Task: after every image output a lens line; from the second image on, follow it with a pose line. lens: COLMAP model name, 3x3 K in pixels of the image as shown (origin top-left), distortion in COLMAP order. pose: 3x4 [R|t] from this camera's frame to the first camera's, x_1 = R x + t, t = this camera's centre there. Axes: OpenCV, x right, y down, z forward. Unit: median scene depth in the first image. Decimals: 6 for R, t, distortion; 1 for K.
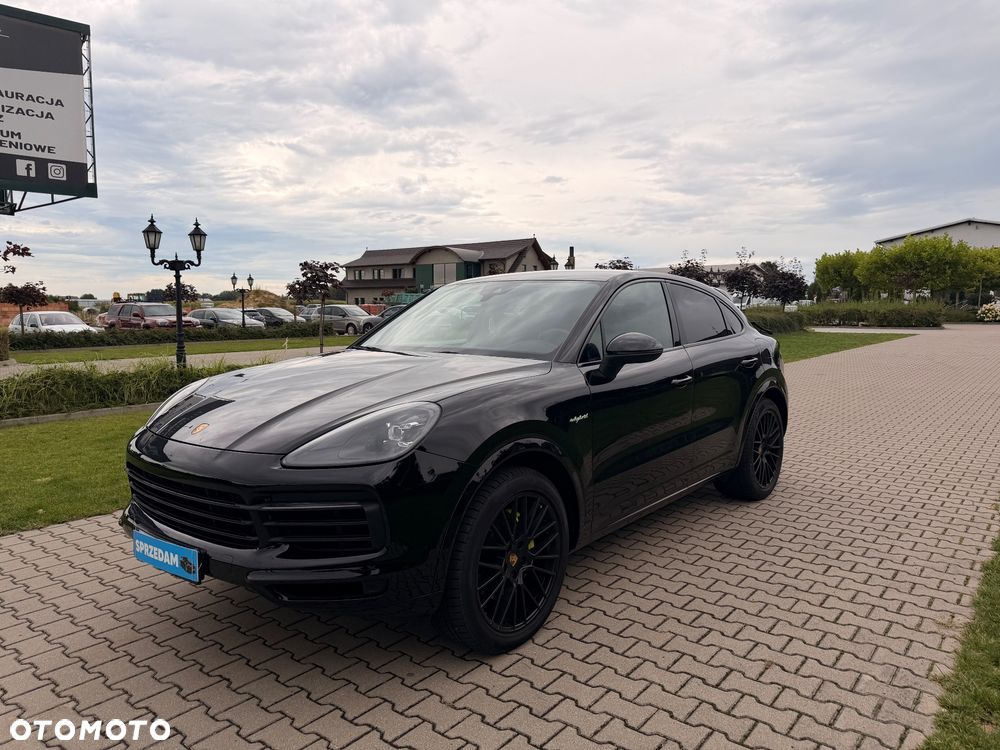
lens RADIAL K [[700.9, 0, 505.8], [0, 700.9, 371.8], [0, 0, 1]] dist [0.034267, -0.035376]
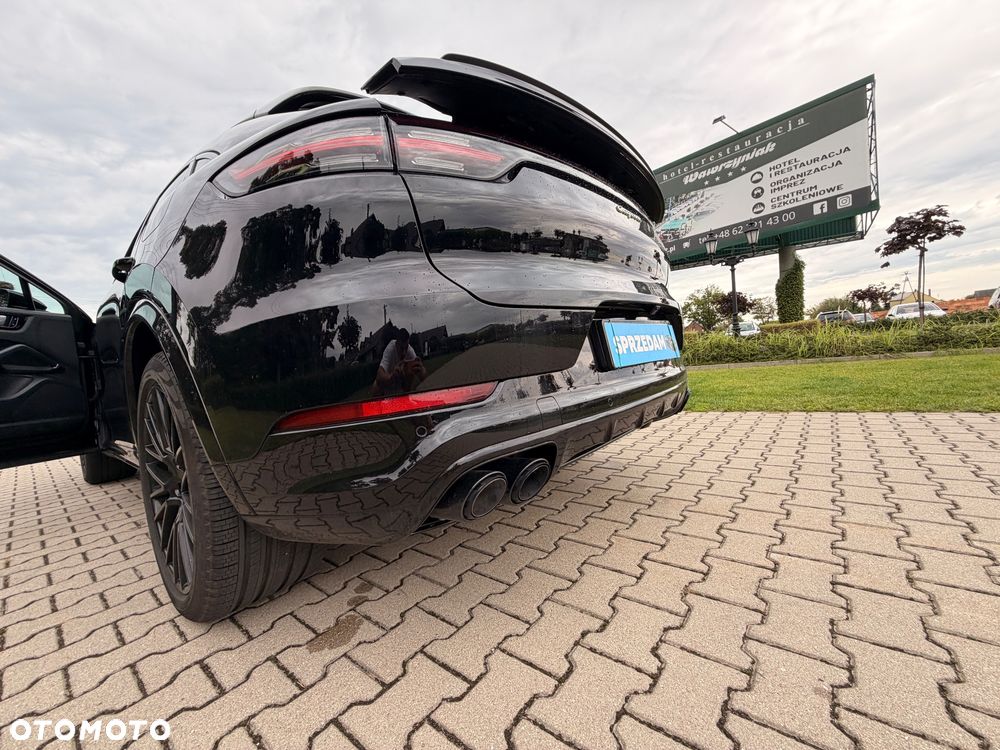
lens RADIAL K [[396.0, 0, 498.3], [0, 396.0, 379.6], [0, 0, 1]] dist [-0.002870, -0.000462]
pose [[-0.018977, 0.060861, -0.997966, 0.693963], [0.006550, 0.998132, 0.060746, 0.048579], [0.999798, -0.005384, -0.019340, 1.419519]]
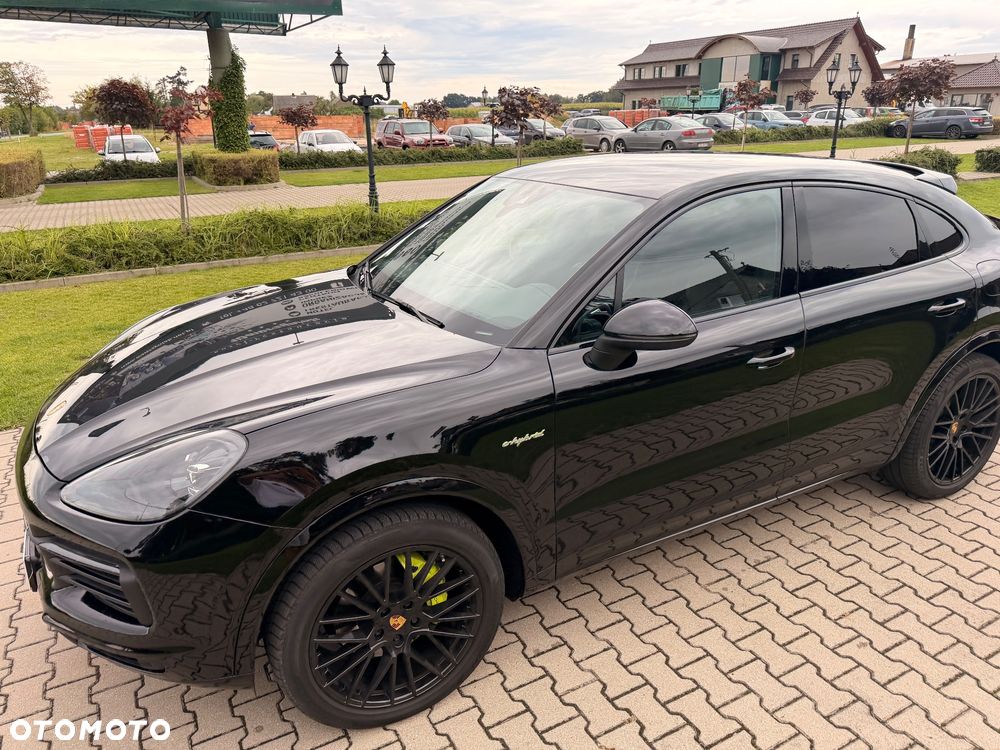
lens RADIAL K [[700.9, 0, 496.4], [0, 700.9, 379.9], [0, 0, 1]] dist [0.034267, -0.035376]
pose [[0.921316, 0.126264, -0.367741, 0.243436], [-0.021205, 0.960713, 0.276734, -0.133672], [0.388235, -0.247161, 0.887798, 0.297167]]
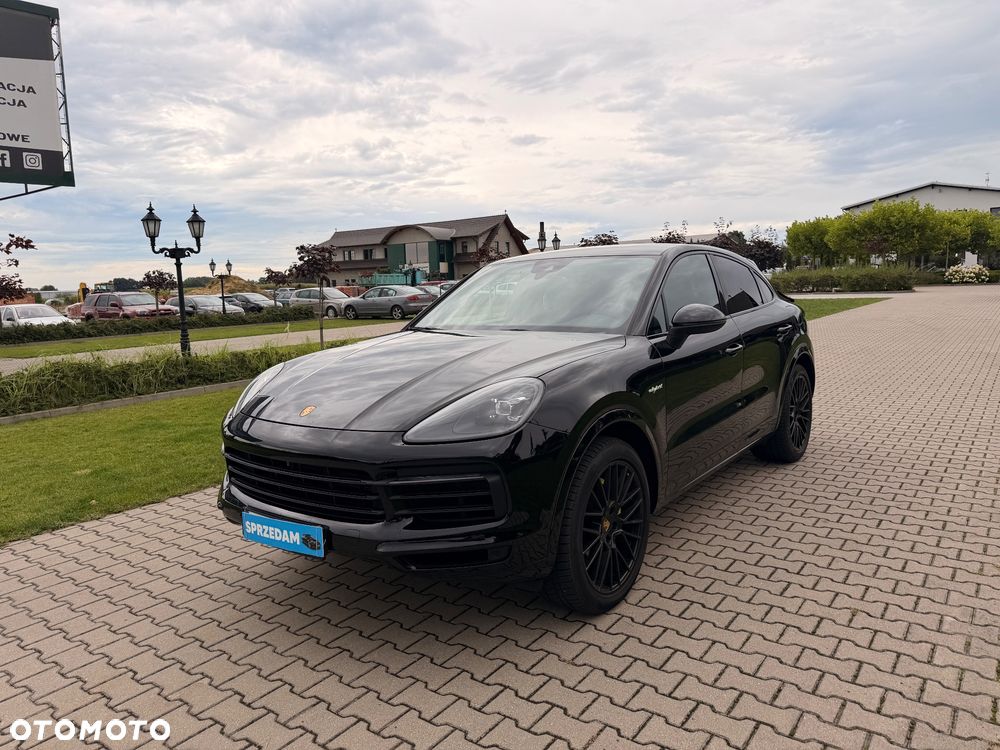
lens RADIAL K [[700.9, 0, 502.4], [0, 700.9, 365.0], [0, 0, 1]] dist [0.034267, -0.035376]
pose [[0.998775, -0.036755, 0.033143, -0.117128], [0.035998, 0.999084, 0.023145, -0.000438], [-0.033963, -0.021924, 0.999183, -0.024413]]
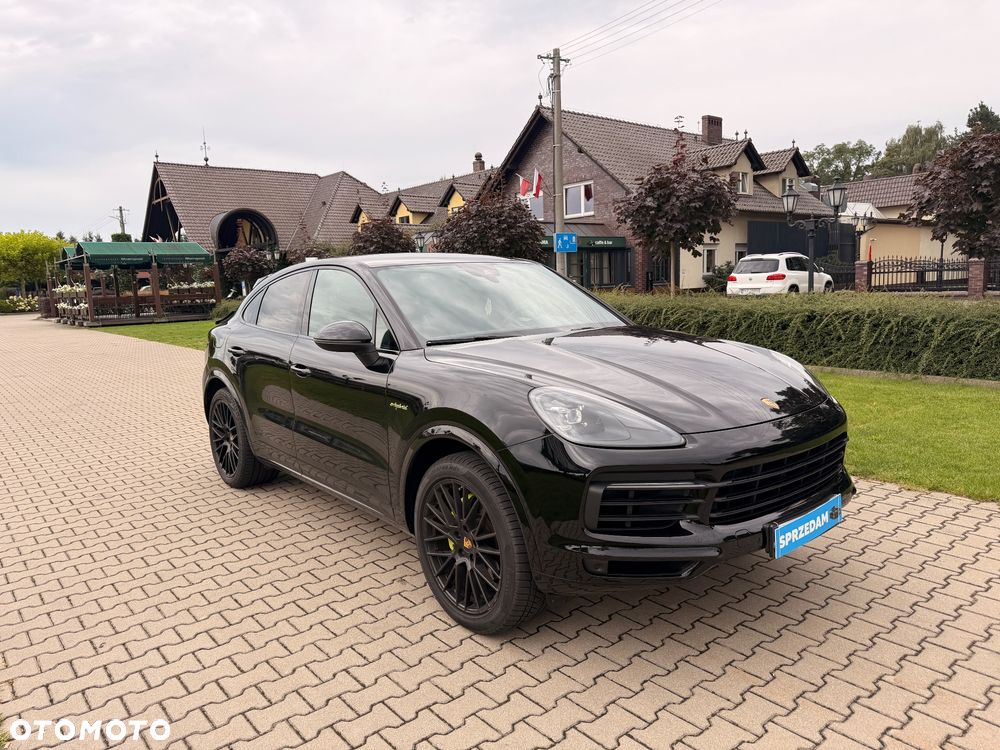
lens RADIAL K [[721.8, 0, 490.9], [0, 721.8, 381.3], [0, 0, 1]] dist [0.021155, -0.033557]
pose [[0.196773, -0.144782, 0.969700, -0.979269], [0.118439, 0.985304, 0.123078, -0.076717], [-0.973269, 0.090632, 0.211029, 0.767248]]
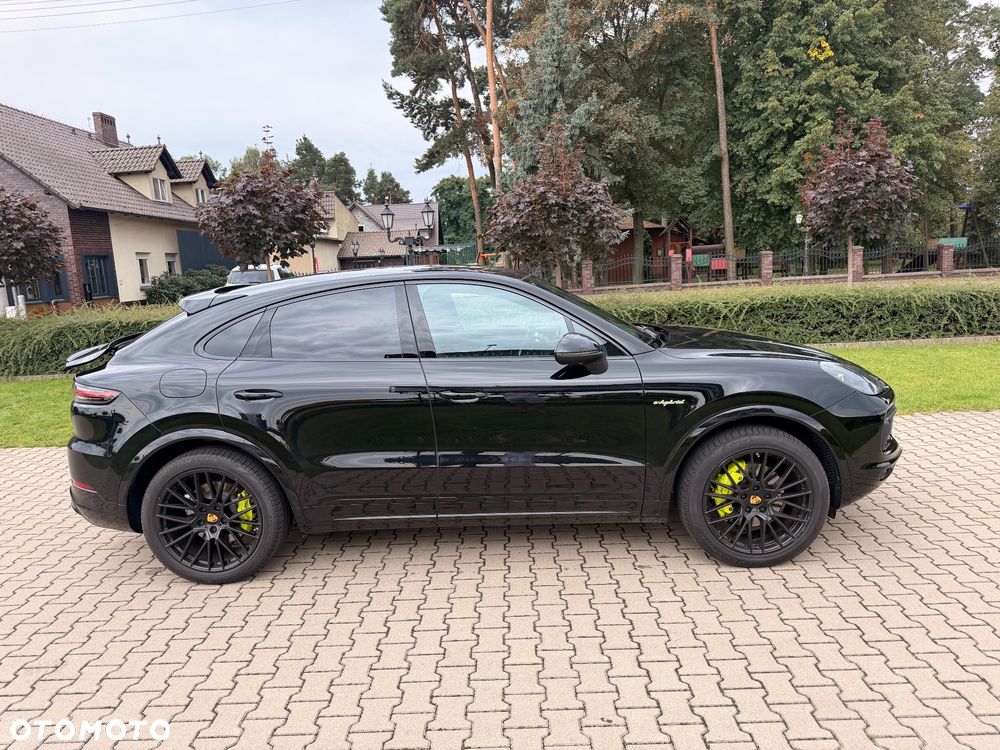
lens RADIAL K [[721.8, 0, 502.0], [0, 721.8, 381.9], [0, 0, 1]] dist [0.021155, -0.033557]
pose [[-0.625481, -0.101963, 0.773548, -0.792484], [0.108263, 0.970492, 0.215463, -0.197716], [-0.772691, 0.218514, -0.595986, 1.686437]]
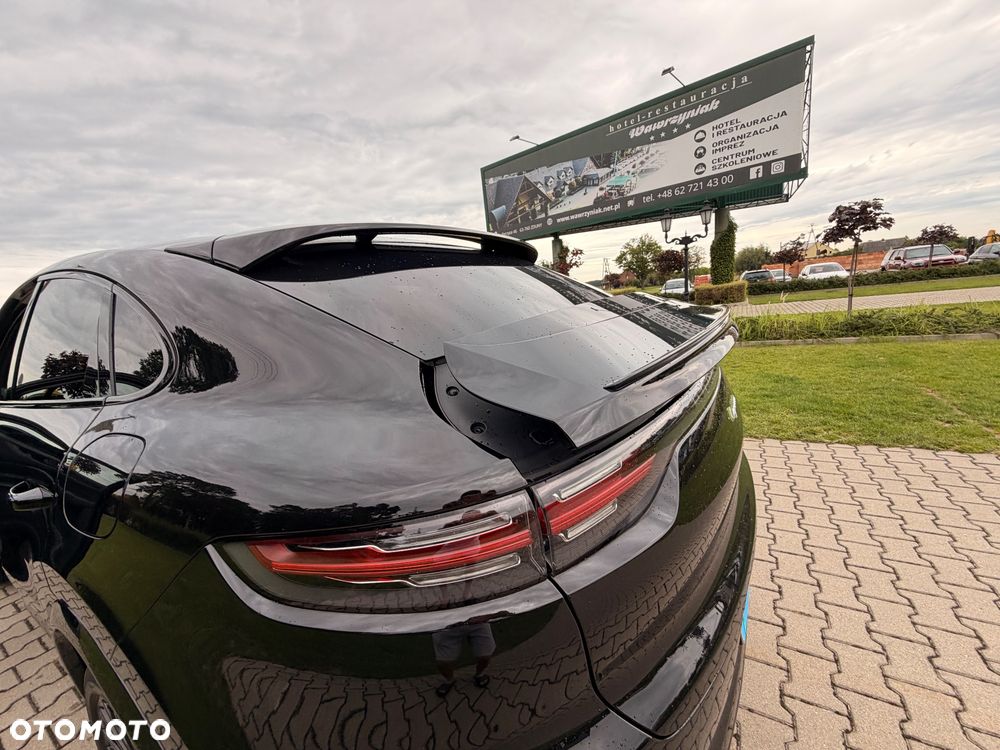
lens RADIAL K [[396.0, 0, 498.2], [0, 396.0, 378.8], [0, 0, 1]] dist [-0.002870, -0.000462]
pose [[0.132936, 0.187442, -0.973239, 0.611652], [0.016214, 0.981411, 0.191230, -0.109005], [0.990992, -0.041201, 0.127425, 1.344974]]
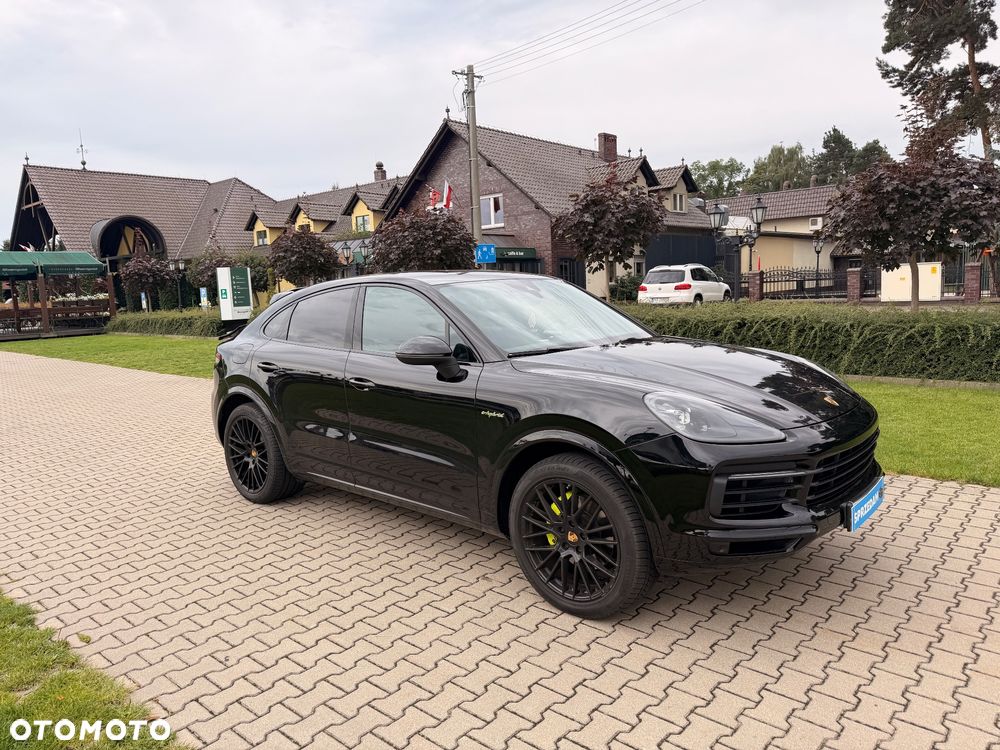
lens RADIAL K [[721.8, 0, 495.3], [0, 721.8, 374.0], [0, 0, 1]] dist [0.021155, -0.033557]
pose [[0.040313, -0.126691, 0.991123, -1.073043], [0.123833, 0.984915, 0.120861, -0.113484], [-0.991484, 0.117862, 0.055393, 0.973221]]
